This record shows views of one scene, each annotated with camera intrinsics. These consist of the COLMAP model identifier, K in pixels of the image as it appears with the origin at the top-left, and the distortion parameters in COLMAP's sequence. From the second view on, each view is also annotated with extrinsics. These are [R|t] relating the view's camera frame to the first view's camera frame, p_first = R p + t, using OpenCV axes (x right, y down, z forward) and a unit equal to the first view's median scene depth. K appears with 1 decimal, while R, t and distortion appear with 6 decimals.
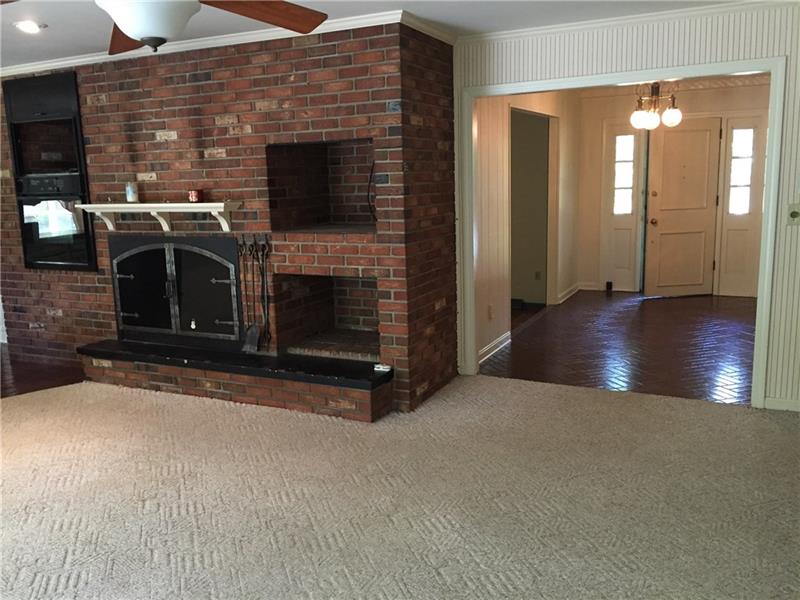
lens RADIAL K [[680.4, 0, 399.7], [0, 680.4, 297.5], [0, 0, 1]] dist [0.045041, -0.010102]
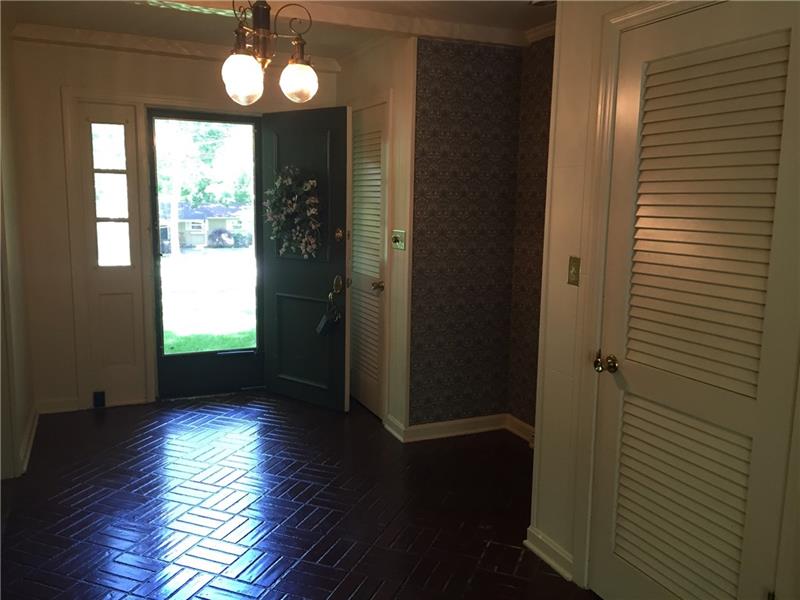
lens RADIAL K [[680.4, 0, 398.9], [0, 680.4, 297.9], [0, 0, 1]] dist [0.045041, -0.010102]
pose [[0.656420, -0.059925, 0.752012, 0.059613], [0.081739, 0.996621, 0.008068, -0.082995], [-0.749955, 0.056173, 0.659100, 0.467439]]
